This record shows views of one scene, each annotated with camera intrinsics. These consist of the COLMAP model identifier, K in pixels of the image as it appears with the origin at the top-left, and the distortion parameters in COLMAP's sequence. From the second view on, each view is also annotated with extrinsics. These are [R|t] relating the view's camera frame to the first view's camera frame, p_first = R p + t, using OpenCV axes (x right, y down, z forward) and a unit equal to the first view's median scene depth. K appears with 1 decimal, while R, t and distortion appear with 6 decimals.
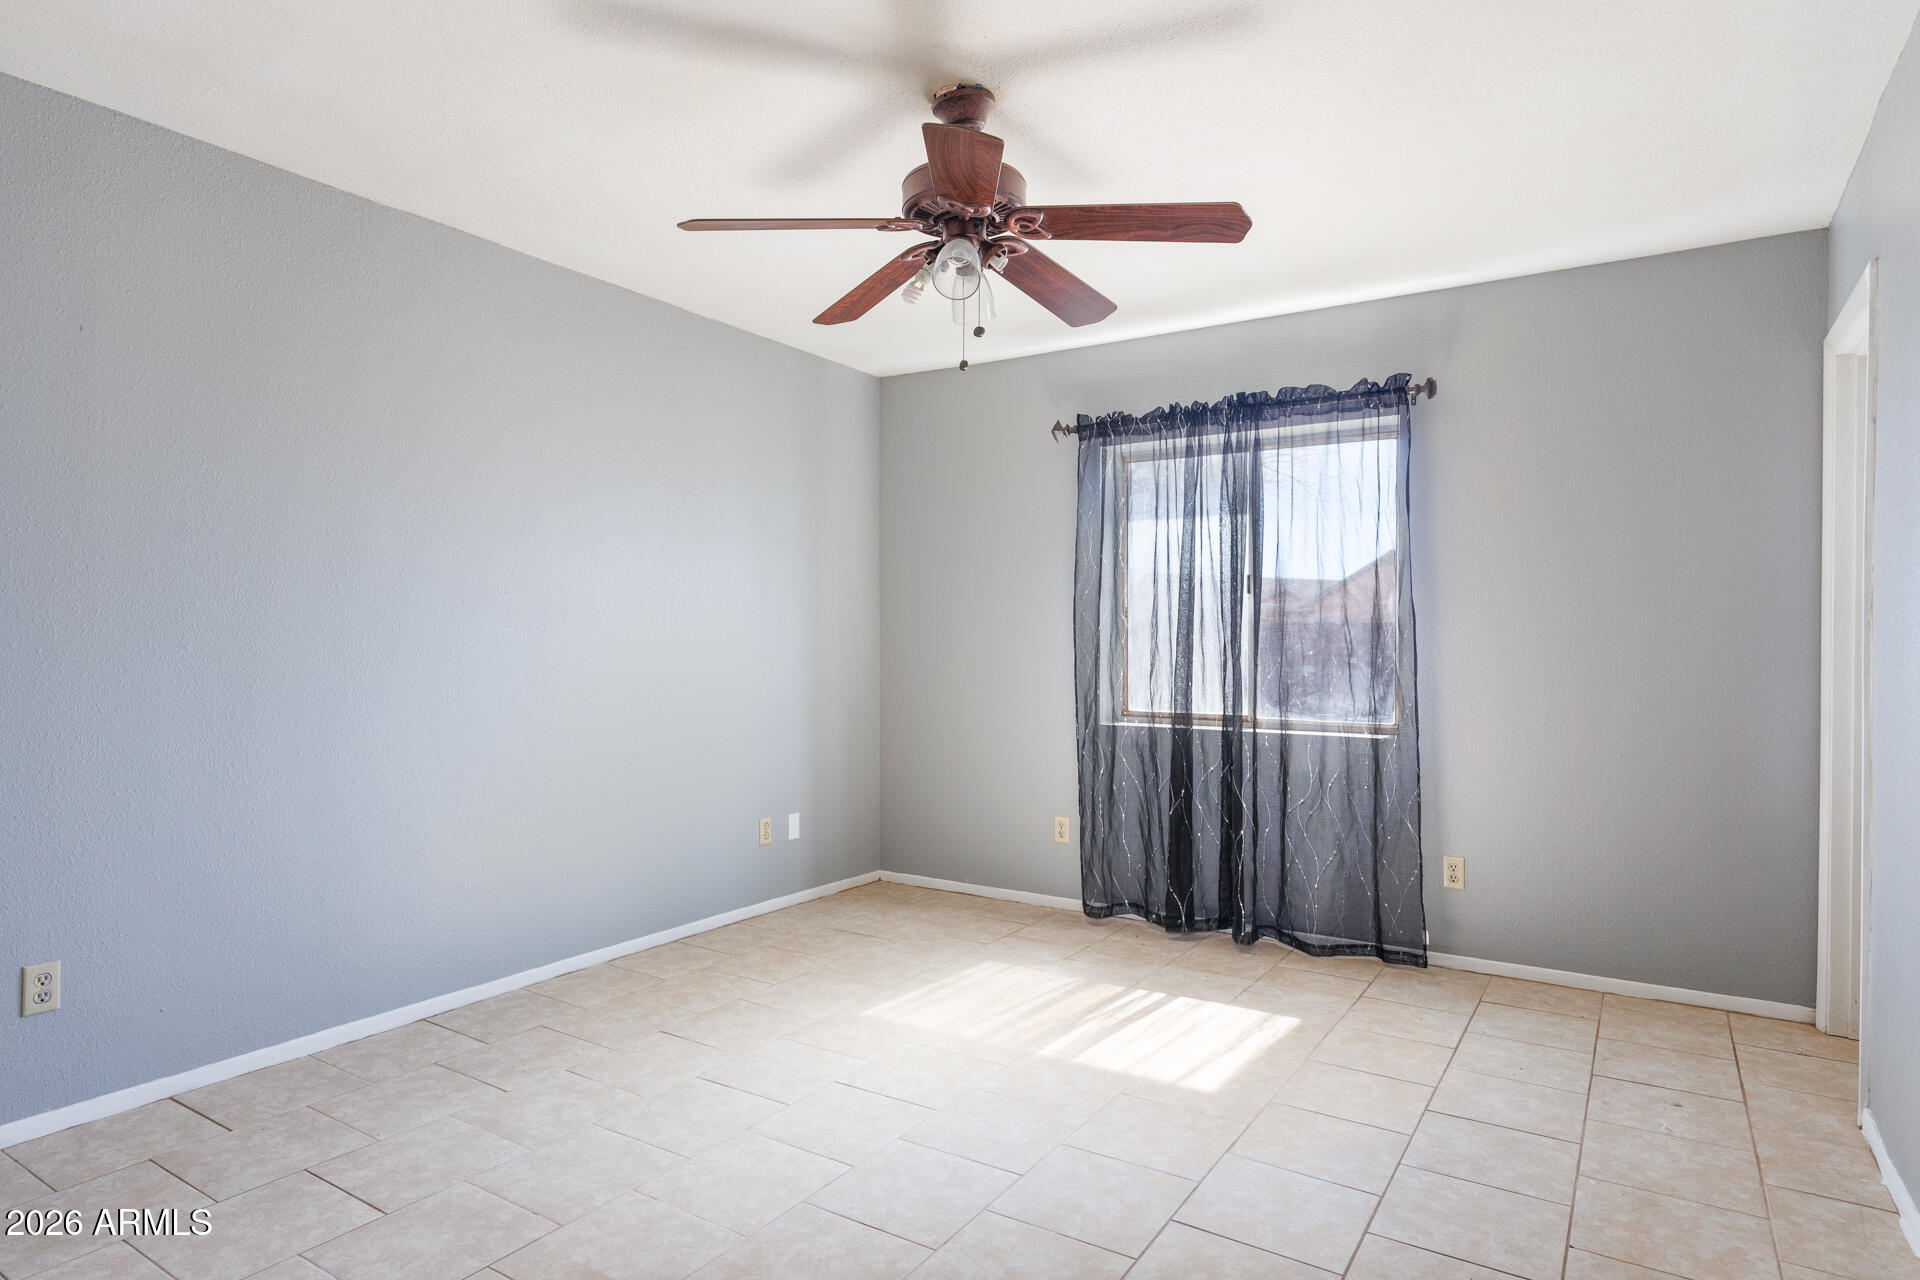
lens RADIAL K [[1061.5, 0, 971.8], [0, 1061.5, 642.3], [0, 0, 1]] dist [-0.001921, -0.002954]
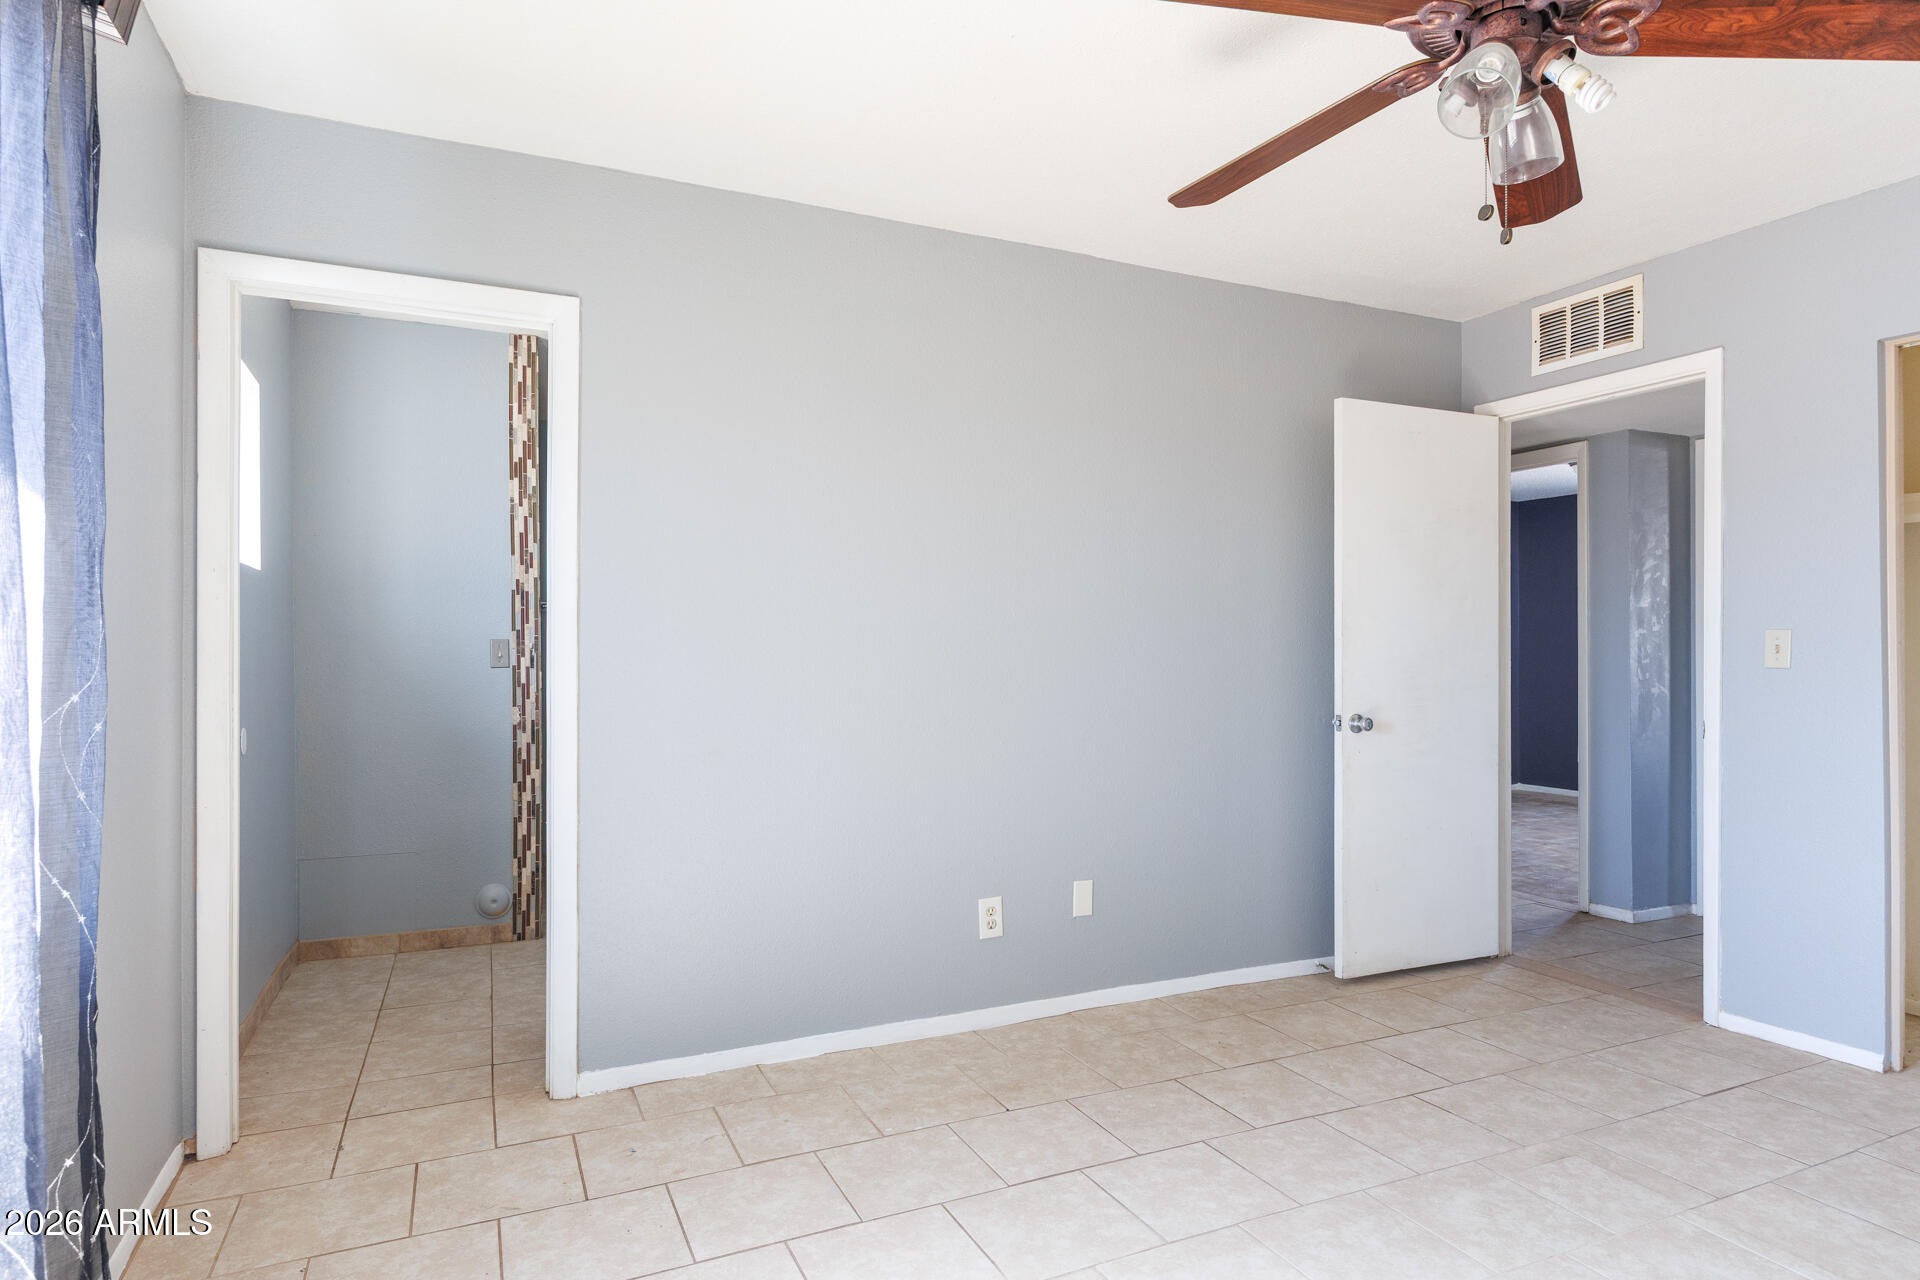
lens RADIAL K [[1061.5, 0, 963.2], [0, 1061.5, 651.1], [0, 0, 1]] dist [-0.001921, -0.002954]
pose [[-0.837531, -0.002124, 0.546385, -0.096367], [-0.002840, 0.999996, -0.000467, 0.002691], [-0.546382, -0.001943, -0.837534, 1.961659]]
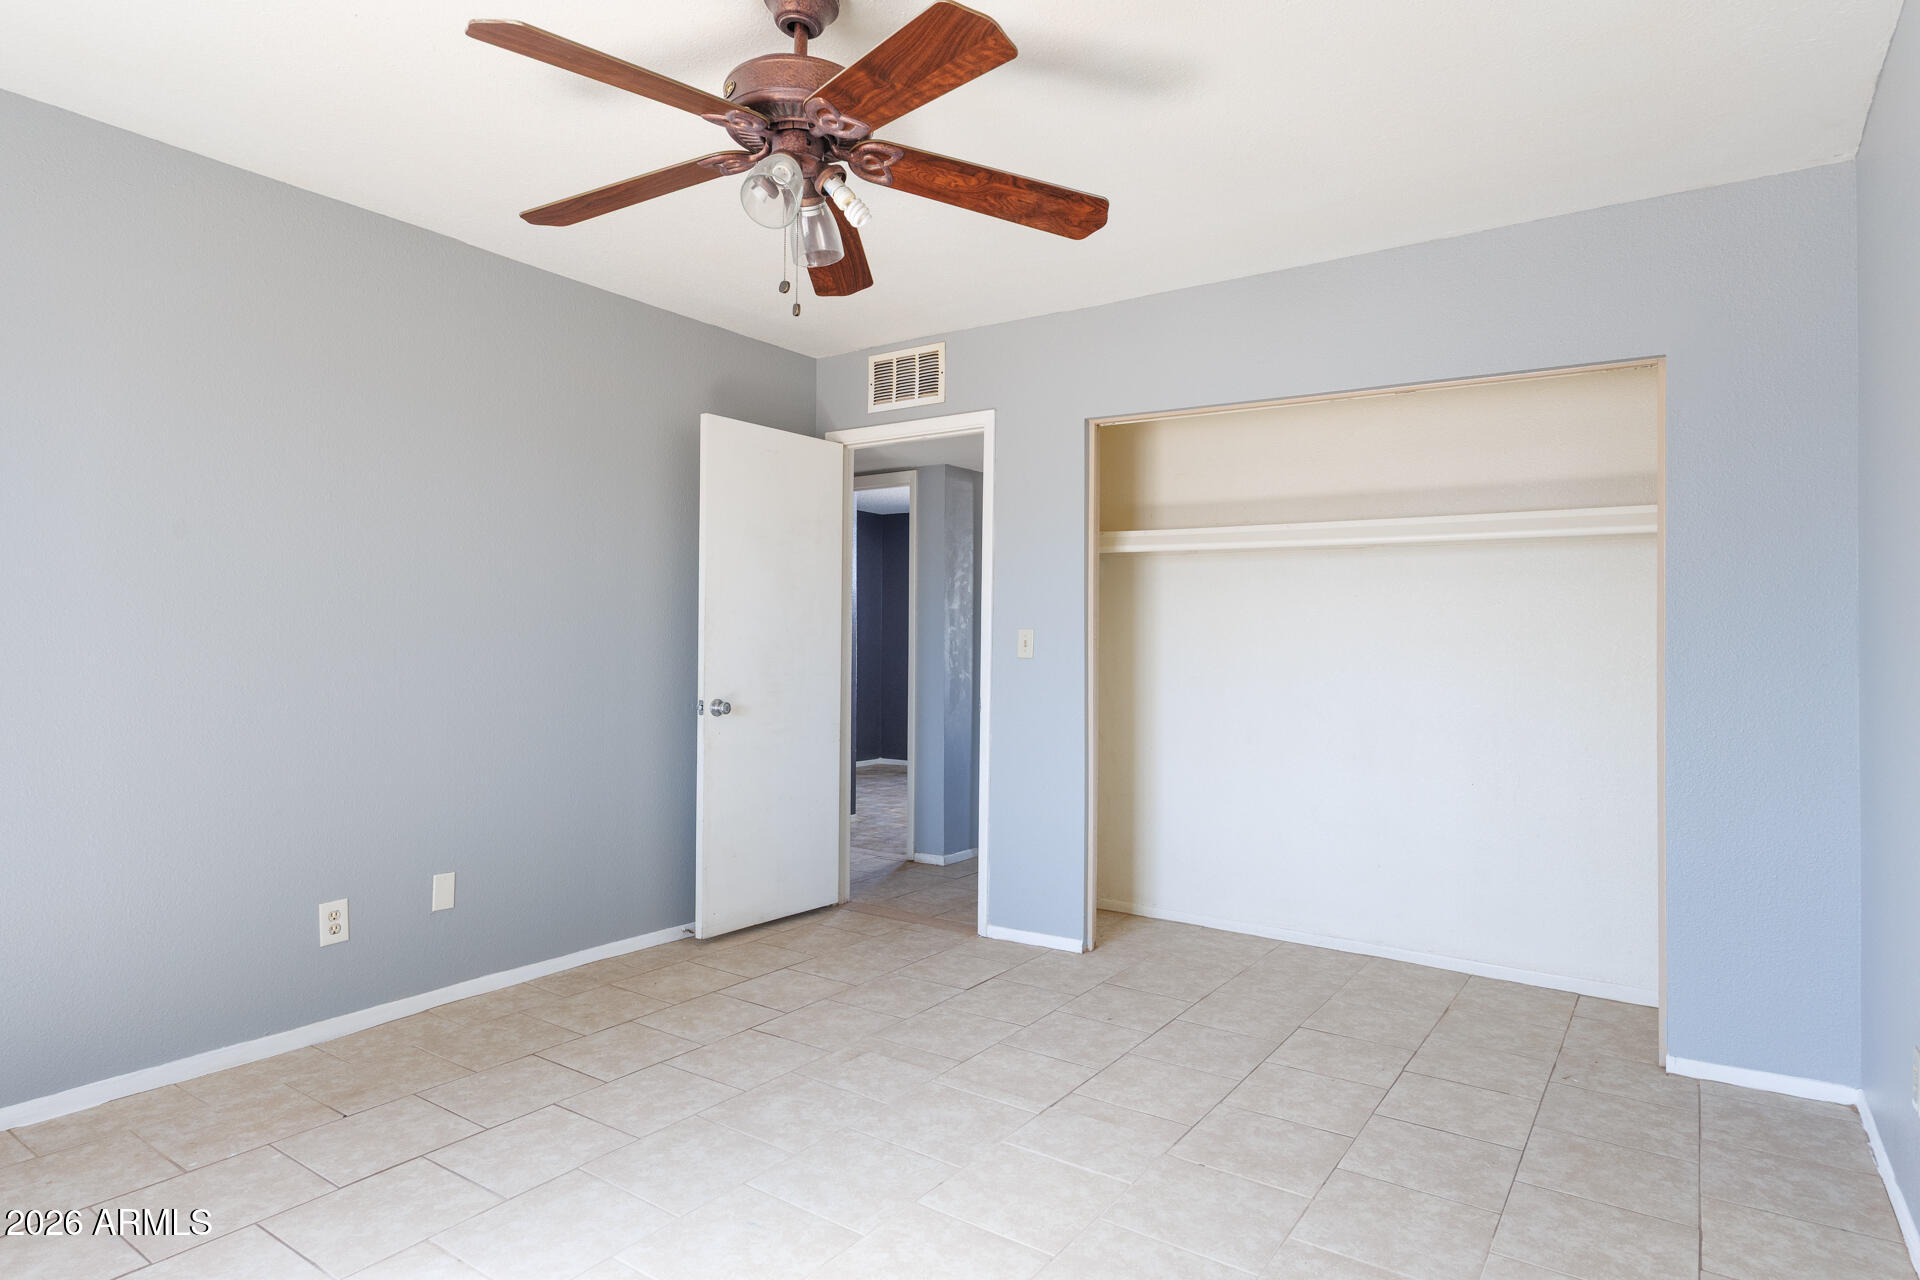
lens RADIAL K [[1061.5, 0, 954.2], [0, 1061.5, 637.2], [0, 0, 1]] dist [-0.001921, -0.002954]
pose [[-0.998574, -0.010634, 0.052320, -0.200868], [-0.011107, 0.999900, -0.008768, 0.002771], [-0.052222, -0.009336, -0.998592, 2.049557]]
